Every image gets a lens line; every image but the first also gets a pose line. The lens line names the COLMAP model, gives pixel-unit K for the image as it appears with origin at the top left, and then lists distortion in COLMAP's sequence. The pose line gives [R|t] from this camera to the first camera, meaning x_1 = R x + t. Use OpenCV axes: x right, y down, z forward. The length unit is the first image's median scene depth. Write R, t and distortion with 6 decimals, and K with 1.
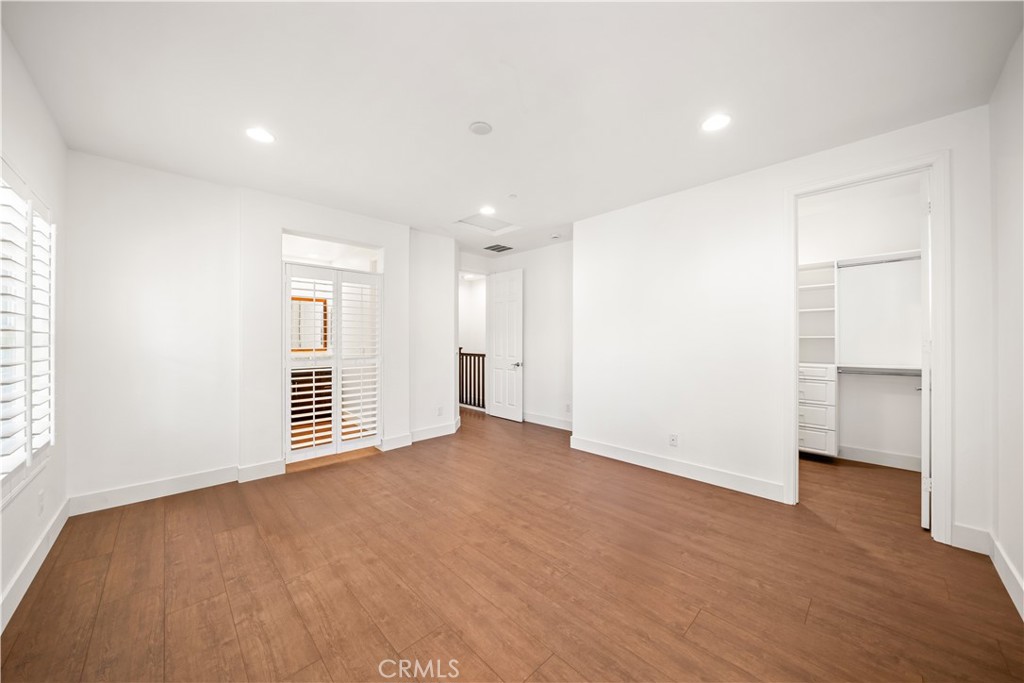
lens RADIAL K [[354.2, 0, 513.5], [0, 354.2, 340.5], [0, 0, 1]] dist [-0.014447, -0.000129]
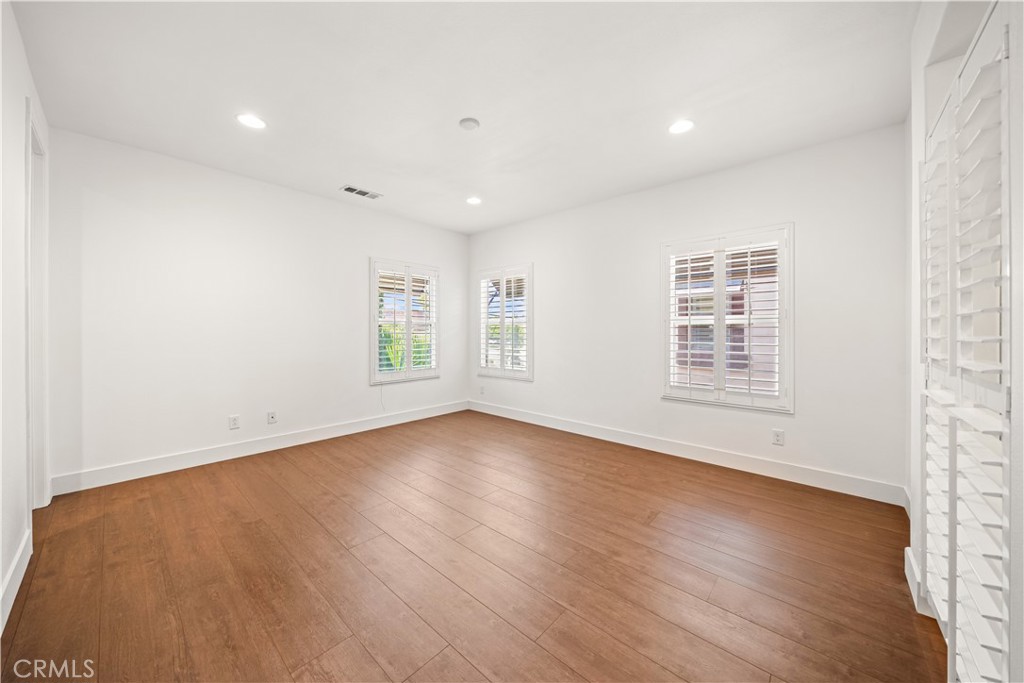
lens RADIAL K [[354.2, 0, 511.8], [0, 354.2, 332.7], [0, 0, 1]] dist [-0.014447, -0.000129]
pose [[-0.997568, -0.001969, -0.069675, -0.161252], [-0.002283, 0.999988, 0.004420, 0.031275], [0.069666, 0.004568, -0.997560, 2.297963]]
